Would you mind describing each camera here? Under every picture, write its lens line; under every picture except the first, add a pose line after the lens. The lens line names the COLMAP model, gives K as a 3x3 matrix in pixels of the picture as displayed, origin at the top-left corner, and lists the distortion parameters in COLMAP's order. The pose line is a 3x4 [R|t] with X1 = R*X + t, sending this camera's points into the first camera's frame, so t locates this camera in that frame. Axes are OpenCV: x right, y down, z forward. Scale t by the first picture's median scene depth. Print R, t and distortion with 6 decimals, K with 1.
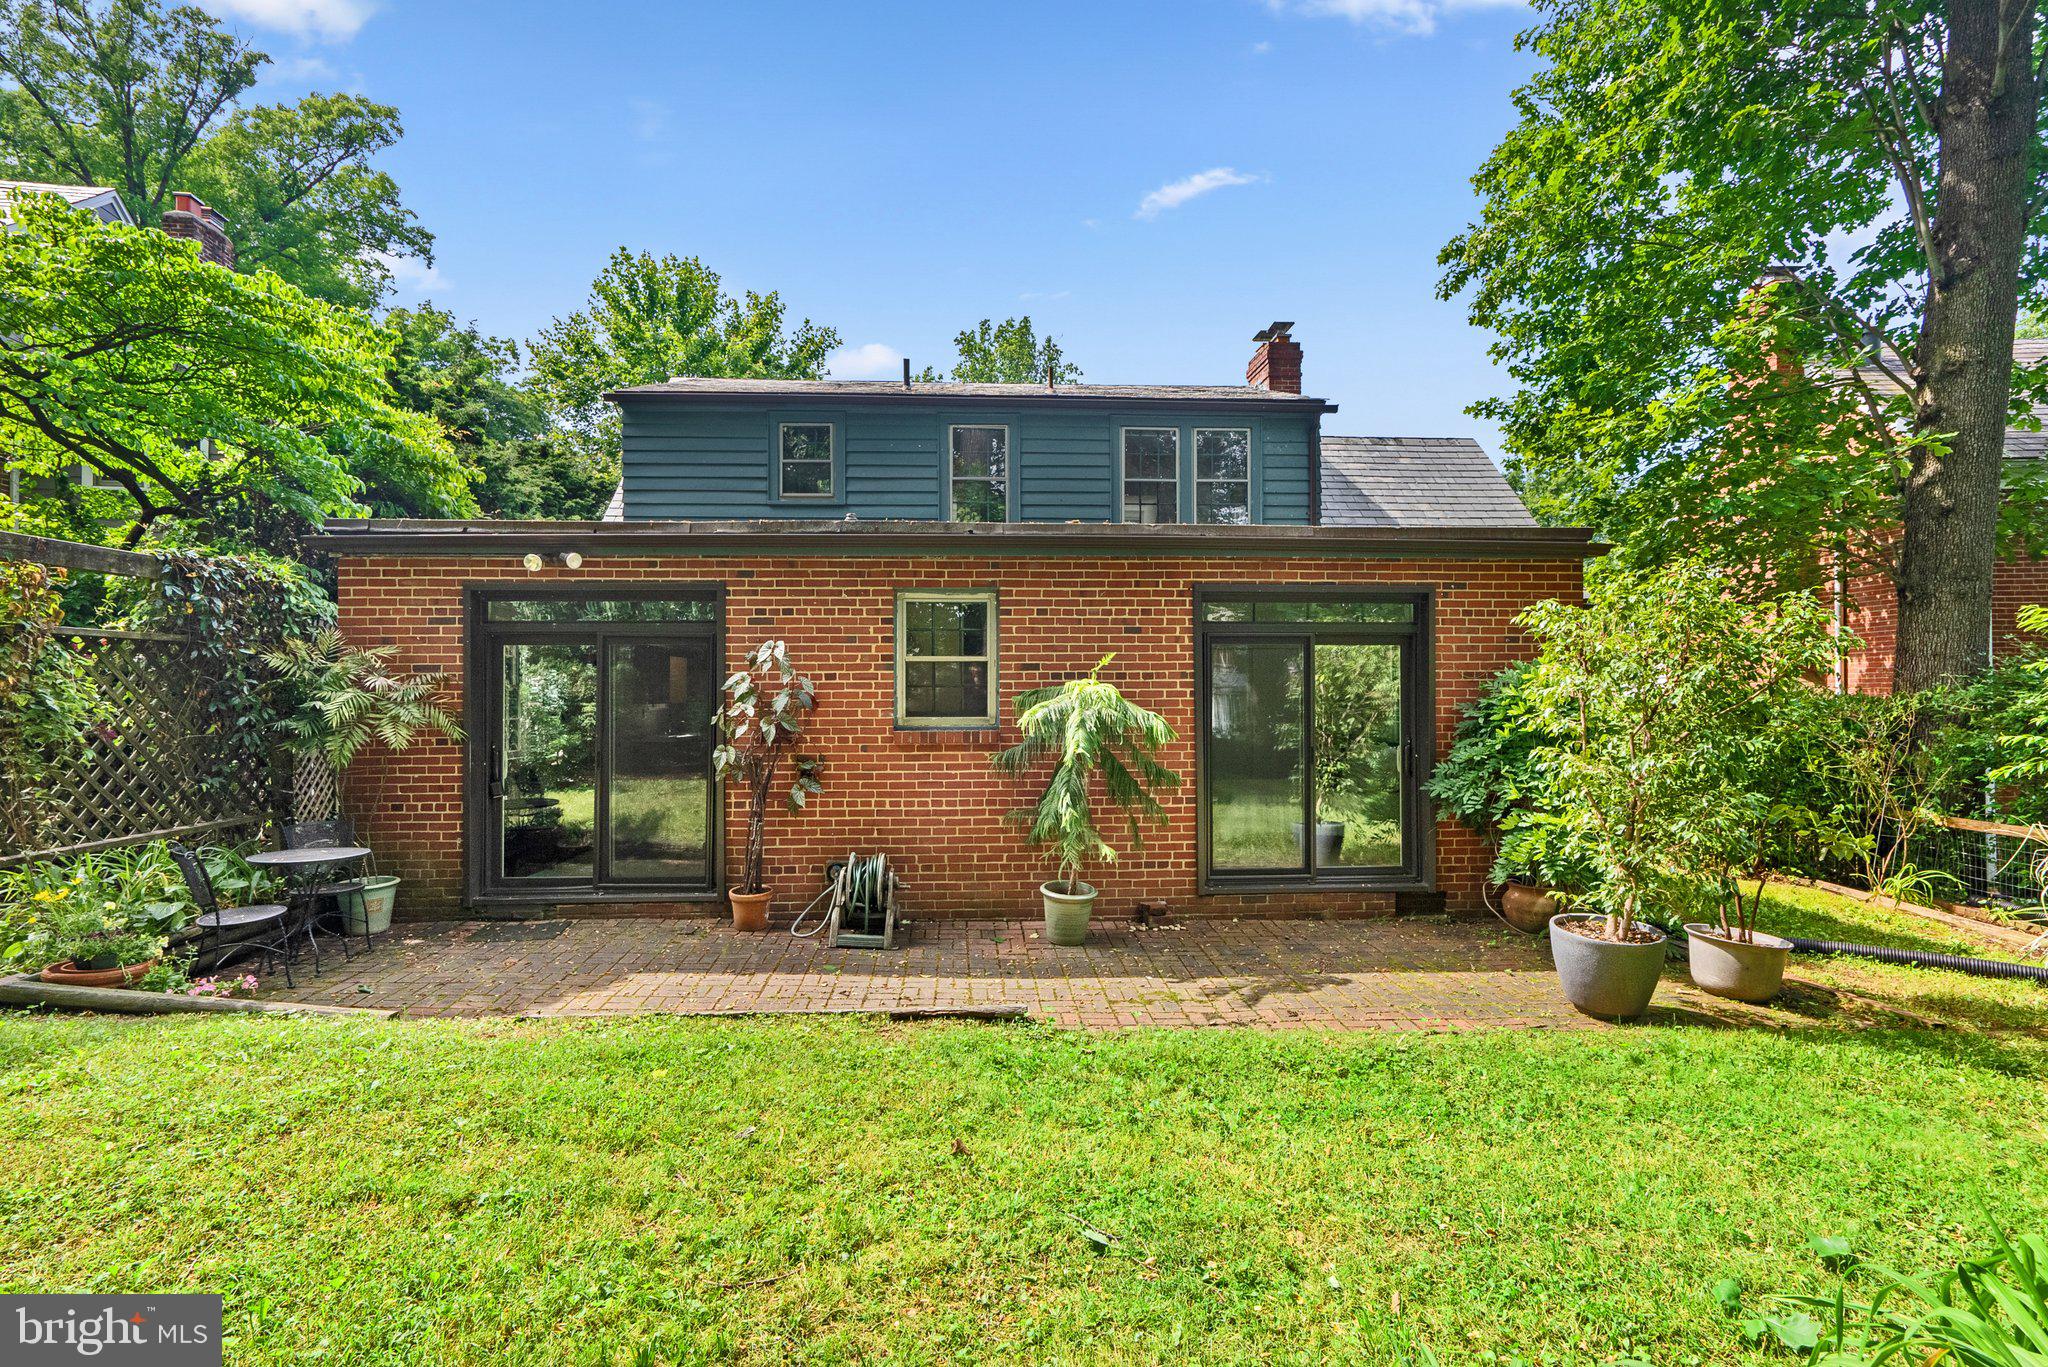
lens RADIAL K [[937.2, 0, 1036.6], [0, 937.2, 702.4], [0, 0, 1]] dist [-0.003857, 0.000546]
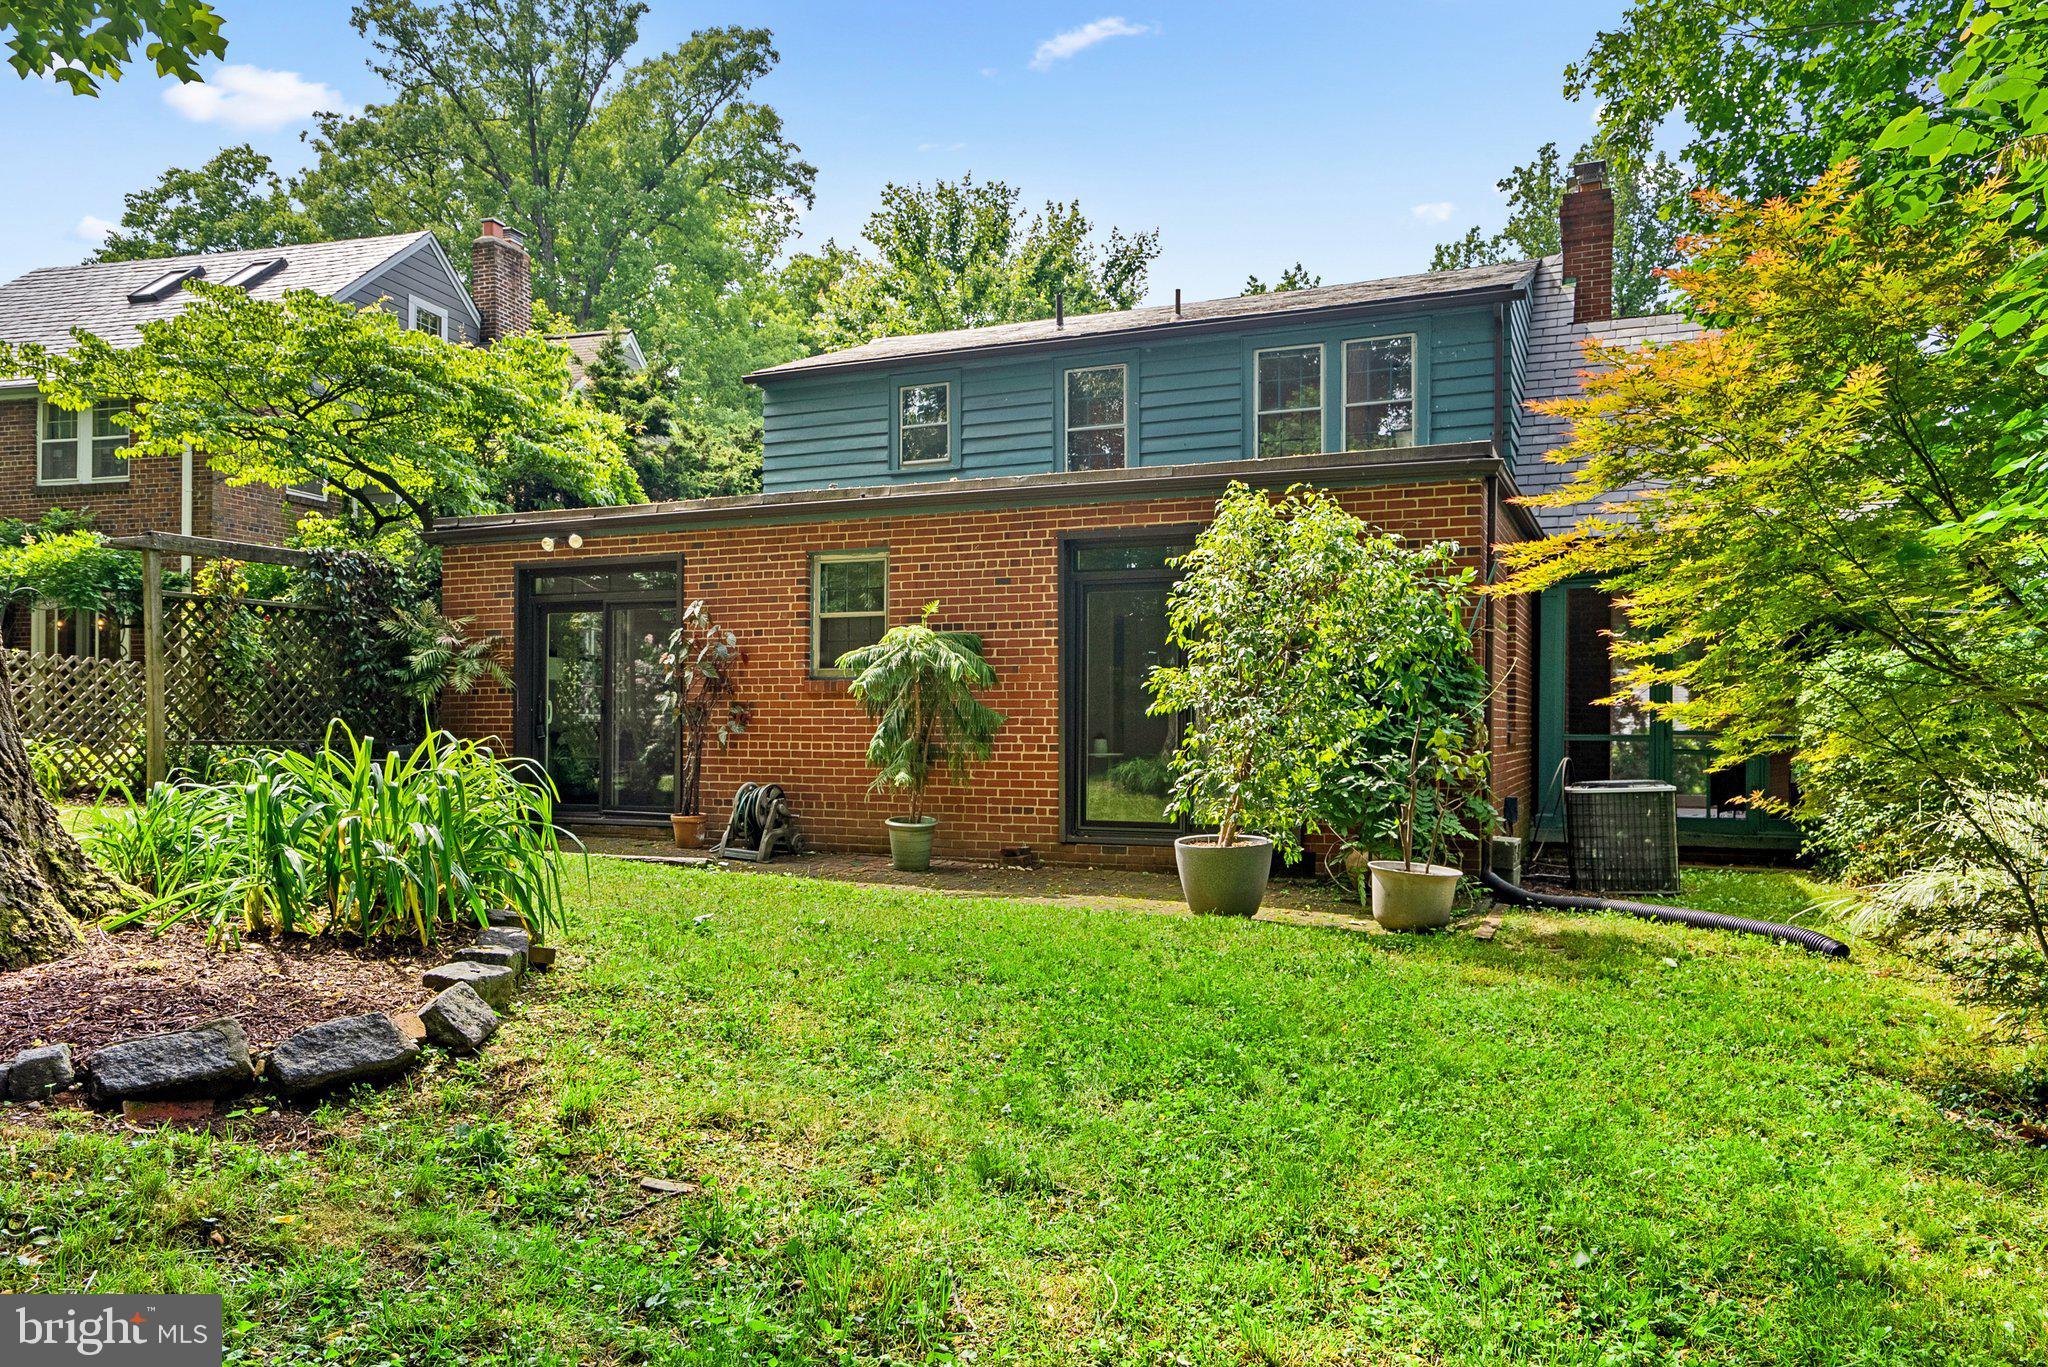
lens RADIAL K [[1399.3, 0, 1017.6], [0, 1399.3, 720.6], [0, 0, 1]] dist [0.018993, -0.013390]
pose [[0.896044, 0.004183, -0.443945, 0.800123], [-0.011287, 0.999847, -0.013360, 0.096637], [0.443821, 0.016982, 0.895955, -0.368209]]
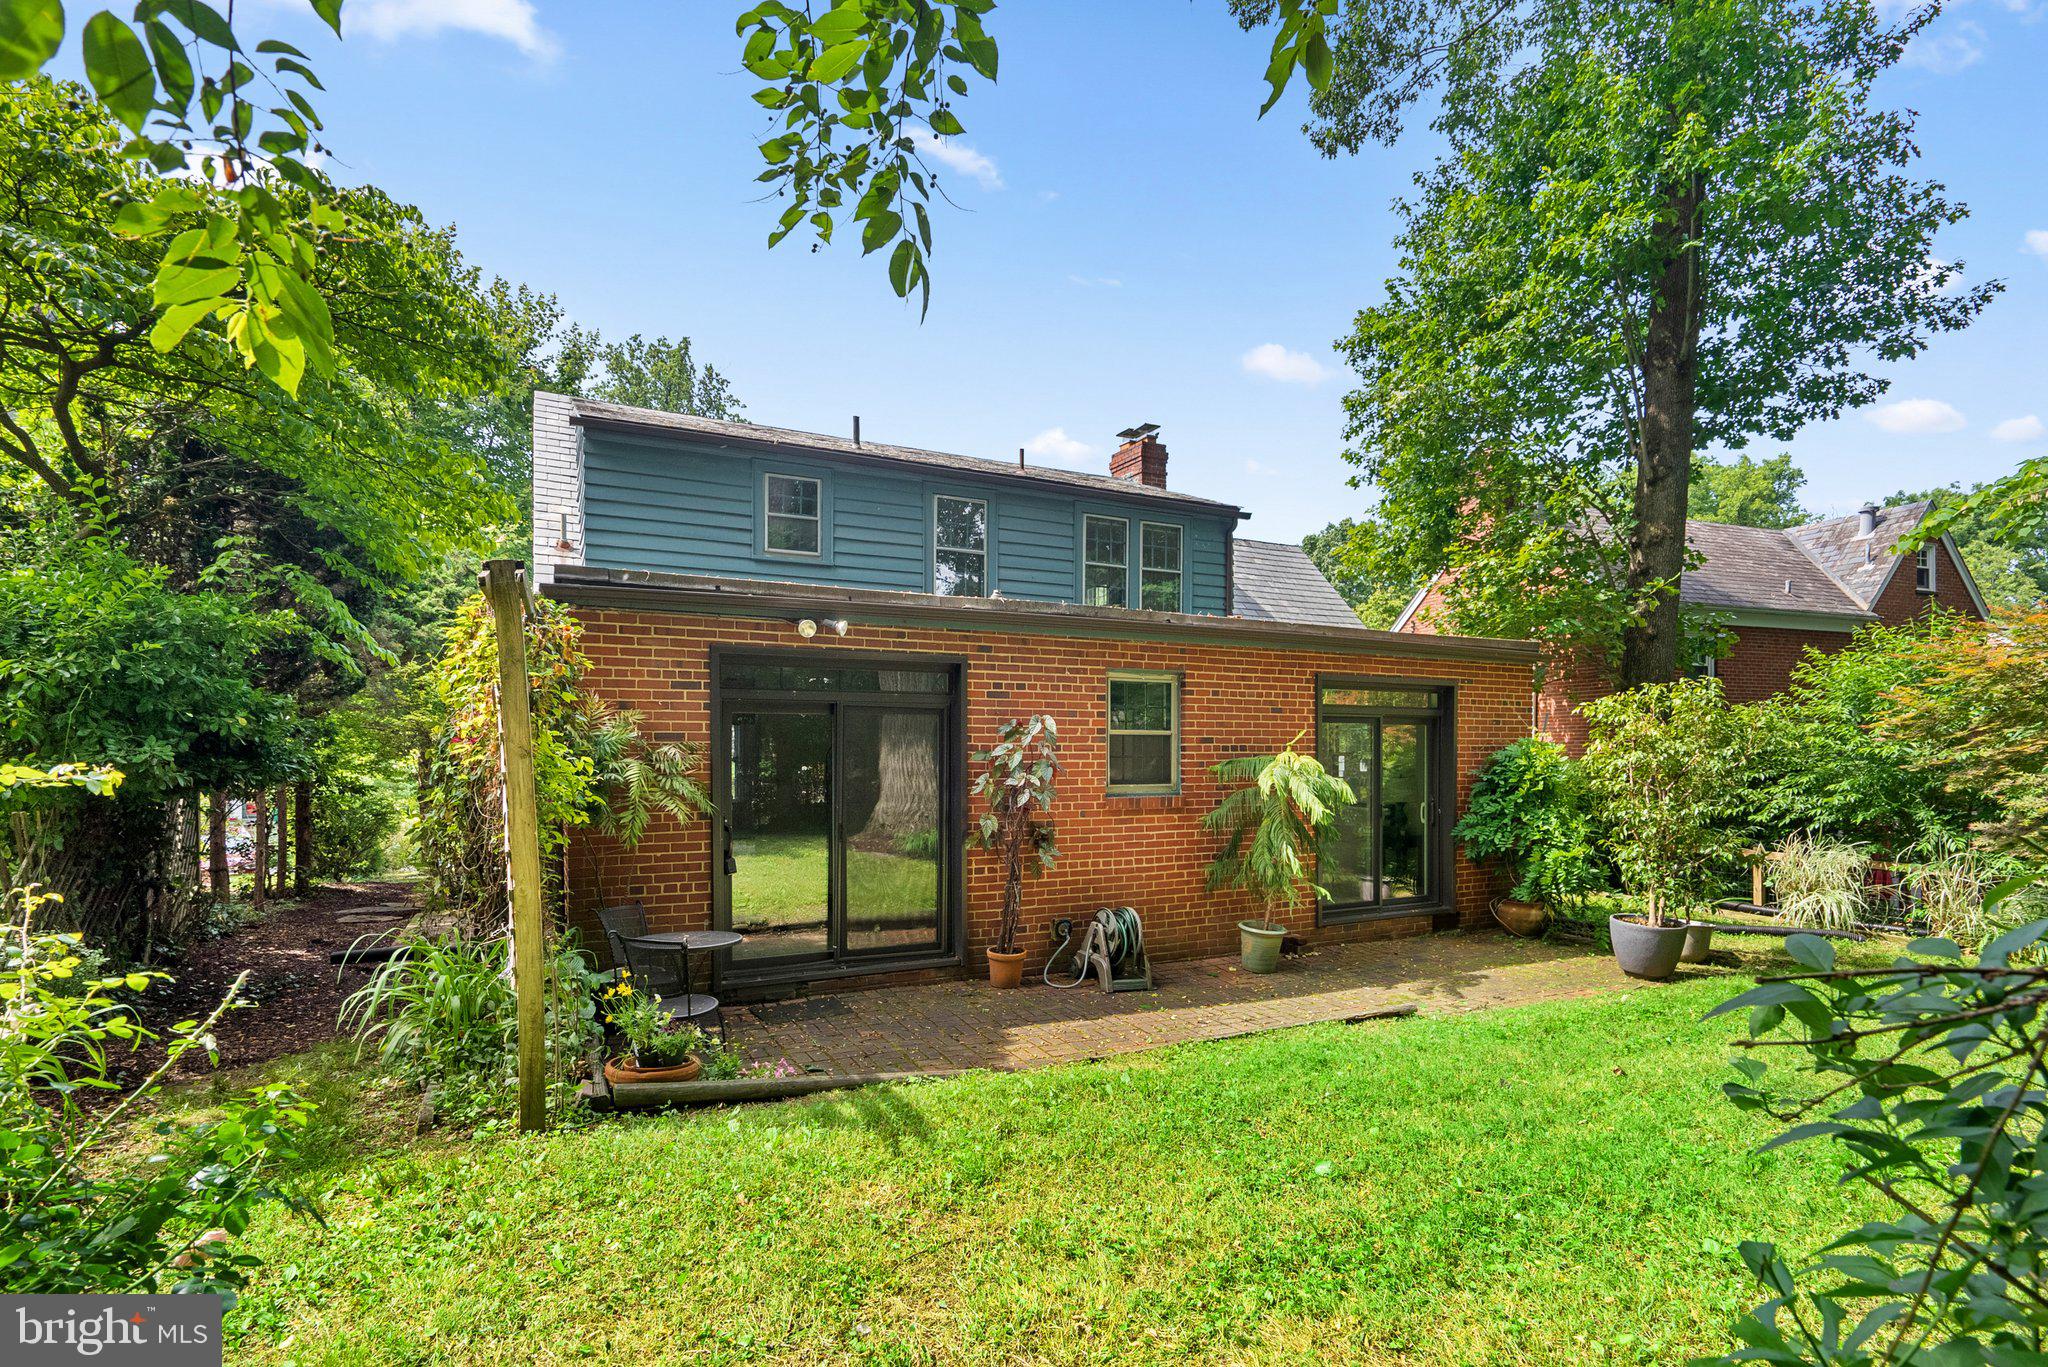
lens RADIAL K [[985.0, 0, 1028.2], [0, 985.0, 791.8], [0, 0, 1]] dist [-0.000066, 0.000139]
pose [[0.911896, -0.013272, 0.410208, -0.704092], [0.002981, 0.999665, 0.025717, -0.006301], [-0.410411, -0.022228, 0.911630, -0.019408]]
